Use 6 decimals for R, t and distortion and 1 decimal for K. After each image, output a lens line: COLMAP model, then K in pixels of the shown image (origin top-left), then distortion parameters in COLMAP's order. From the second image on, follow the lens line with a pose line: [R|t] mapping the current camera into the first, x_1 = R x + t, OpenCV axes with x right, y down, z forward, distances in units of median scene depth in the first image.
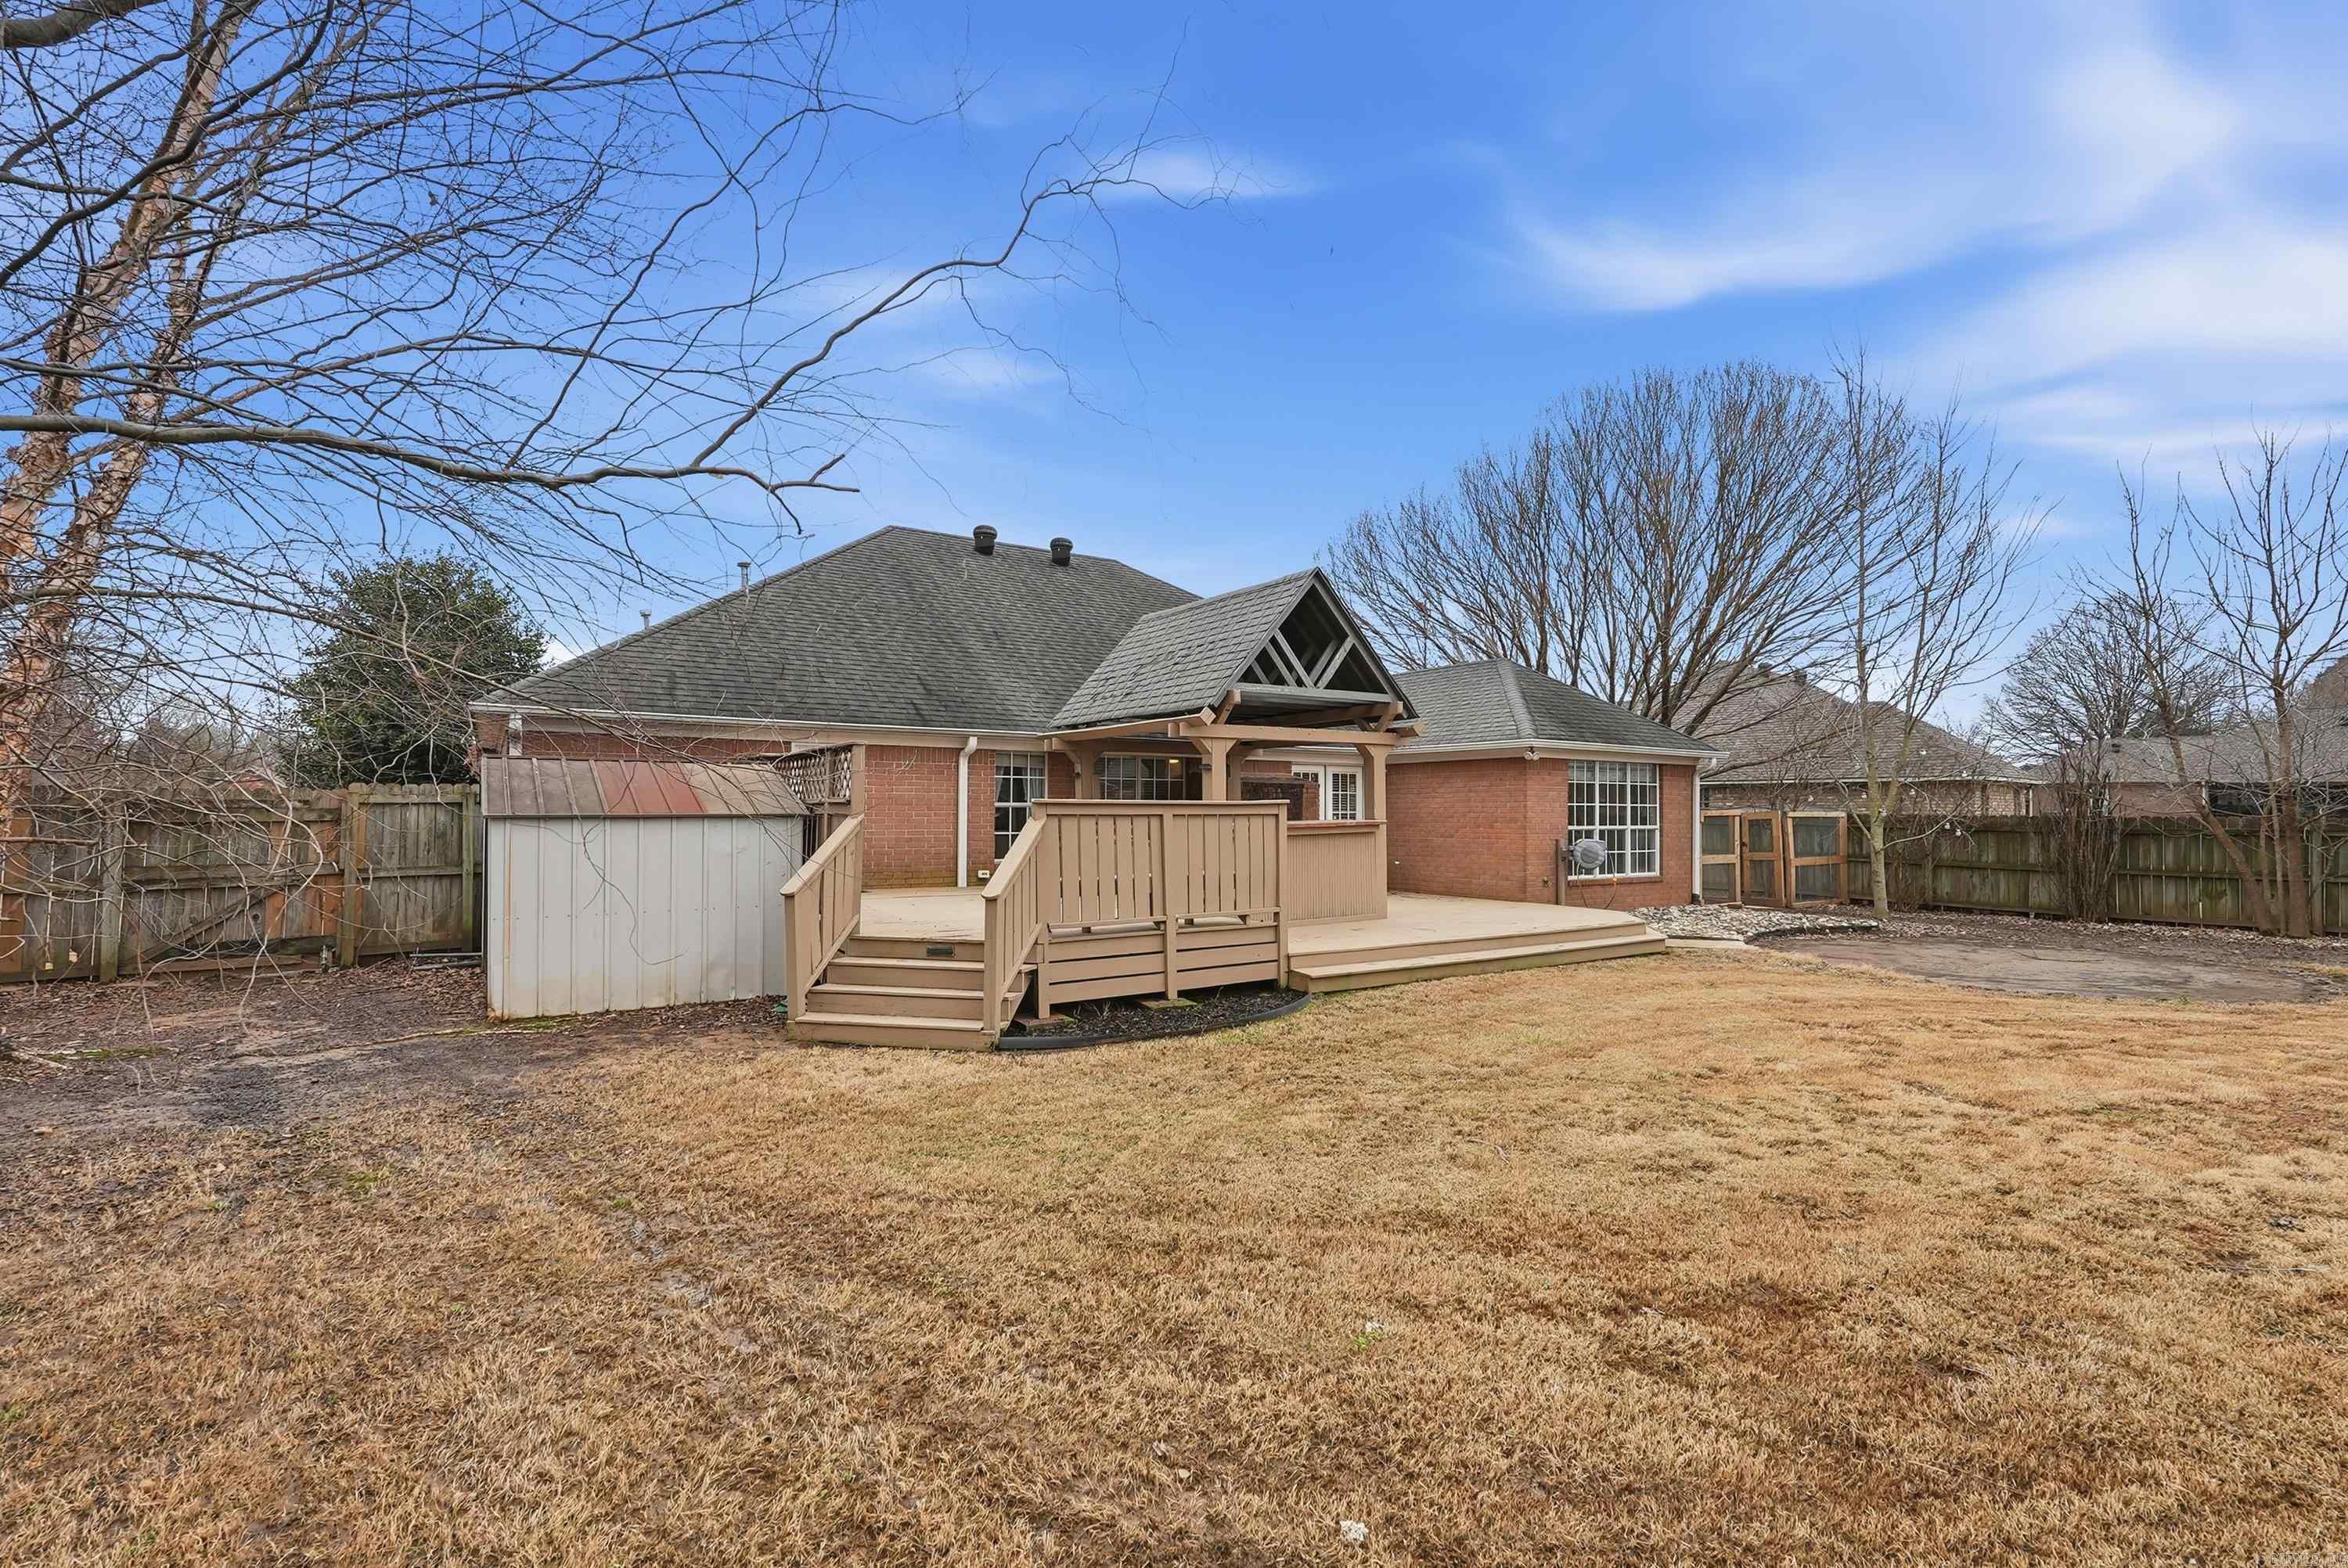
lens RADIAL K [[1044.2, 0, 1176.7], [0, 1044.2, 794.6], [0, 0, 1]] dist [-0.011610, 0.004433]
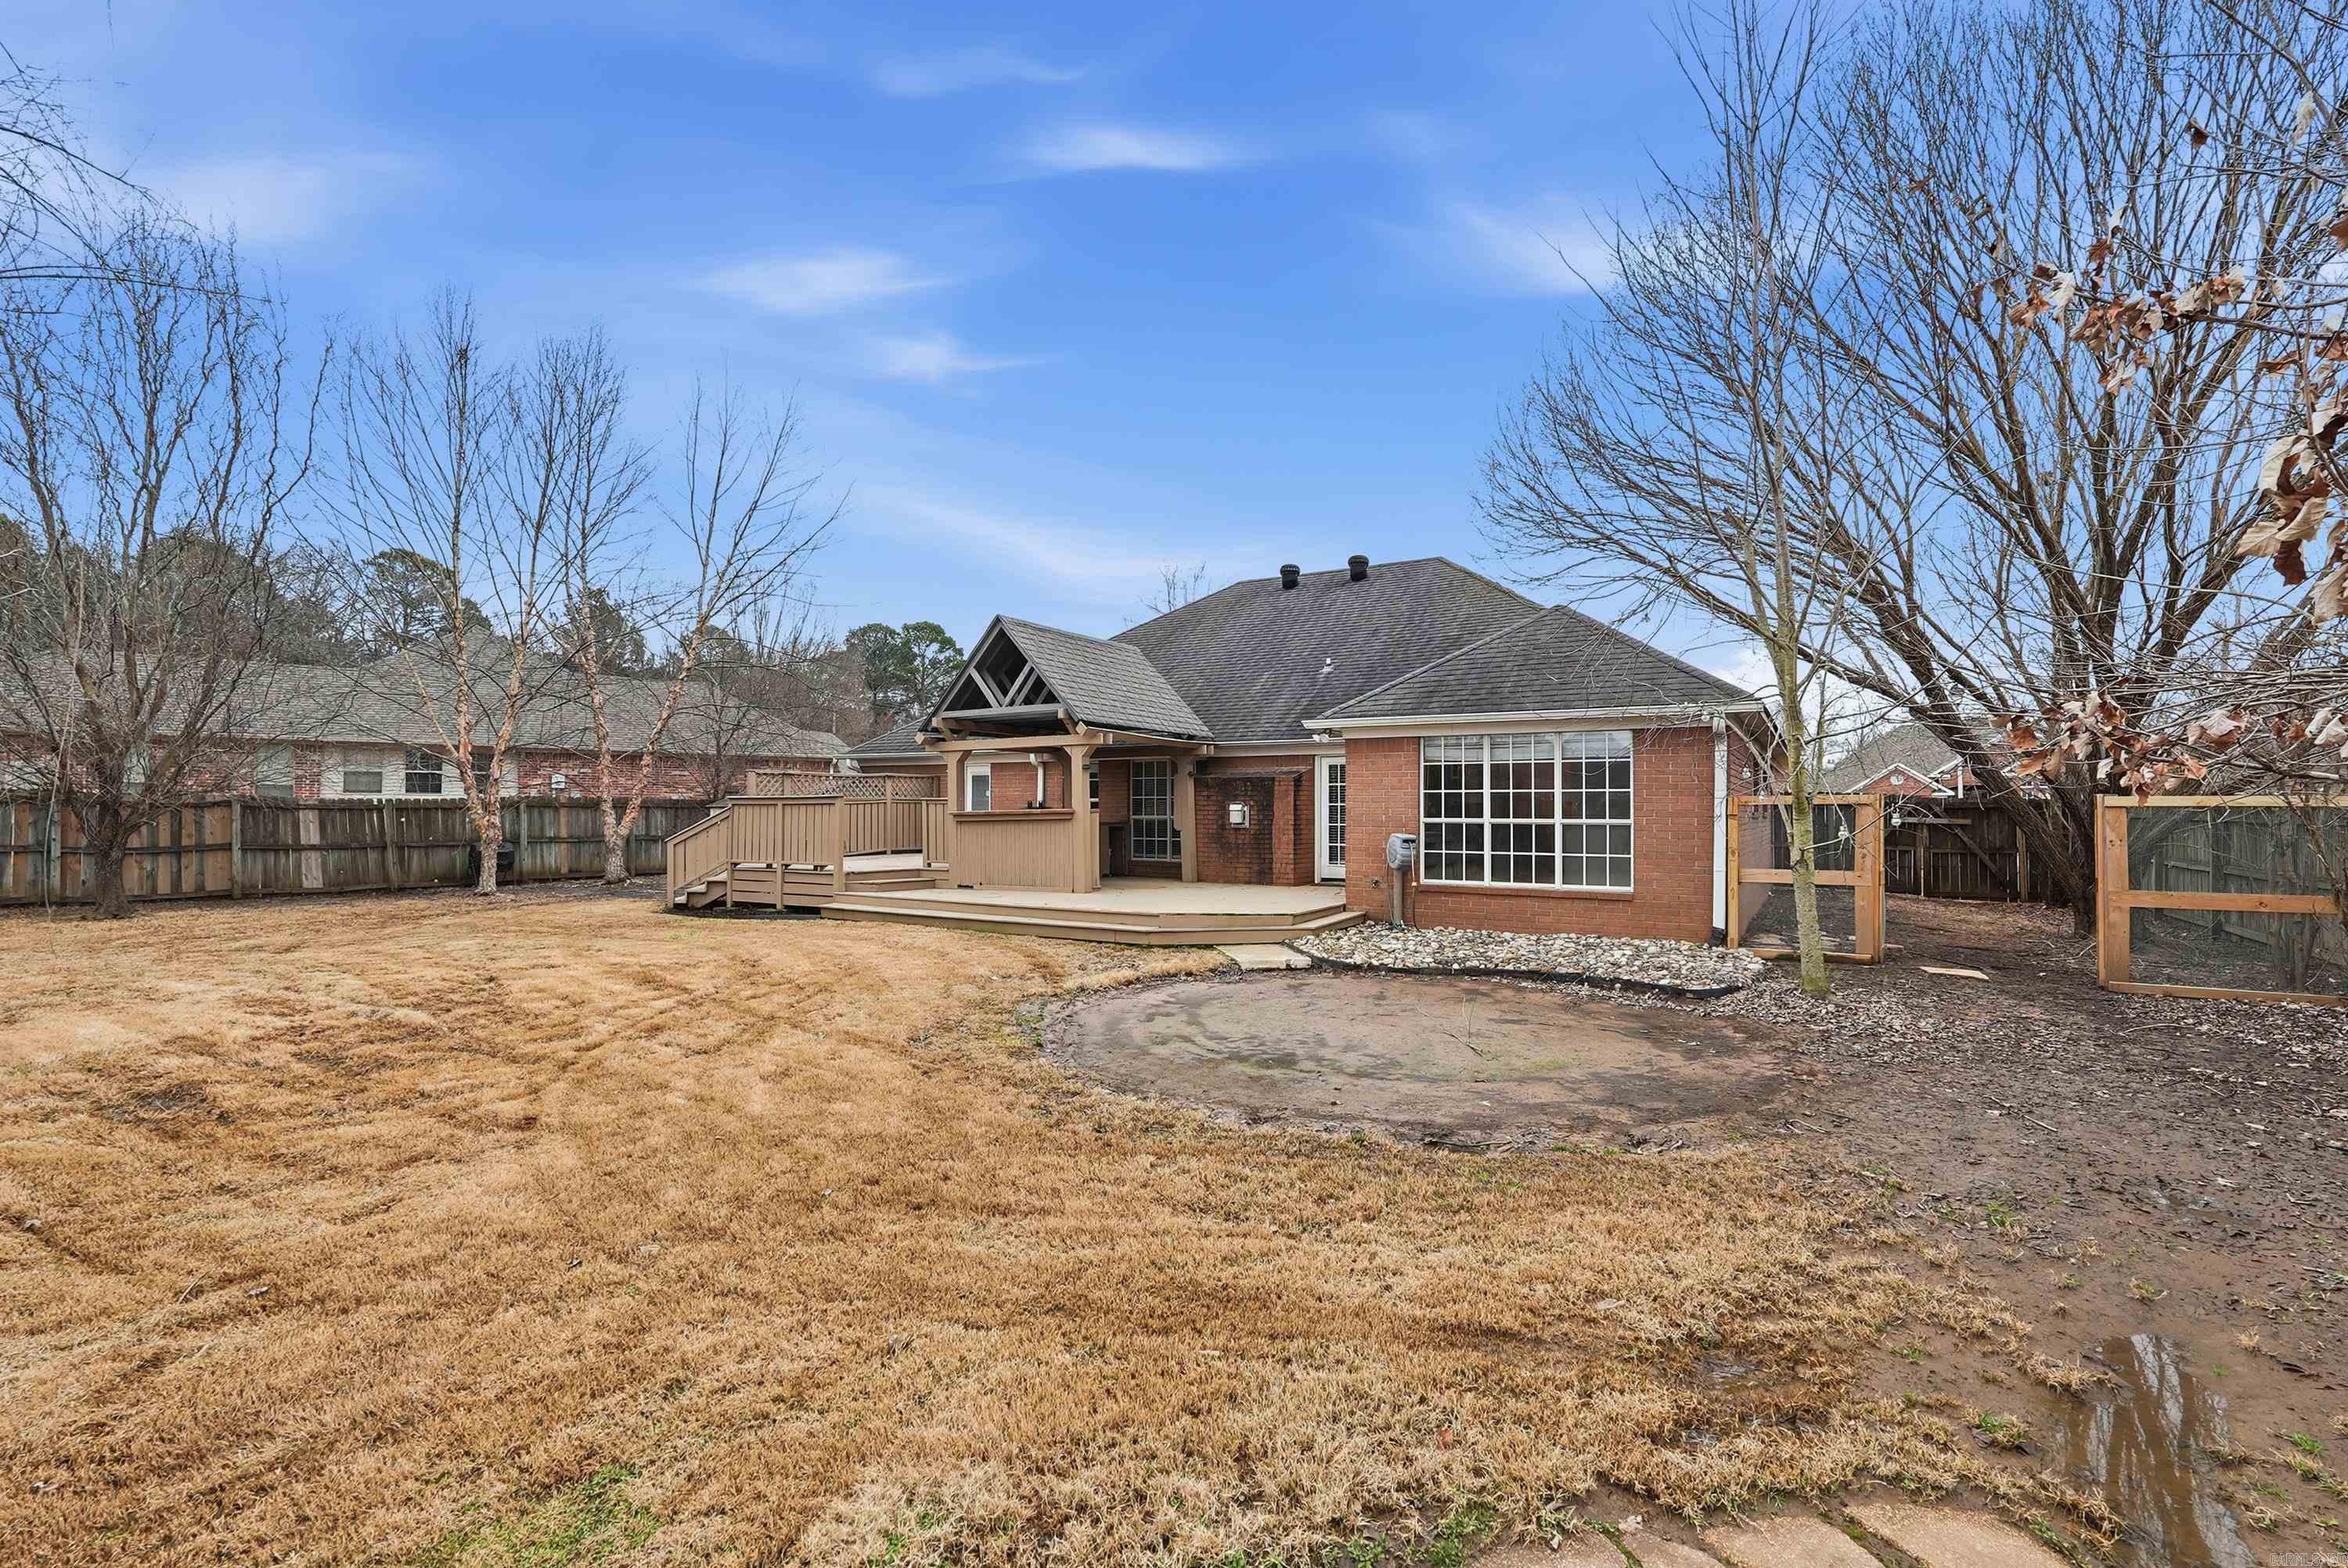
lens RADIAL K [[1044.2, 0, 1177.7], [0, 1044.2, 784.7], [0, 0, 1]] dist [-0.011610, 0.004433]
pose [[0.423943, -0.025589, -0.905327, 1.017573], [0.014877, 0.999663, -0.021289, 0.018320], [0.905566, -0.004444, 0.424181, 0.474601]]
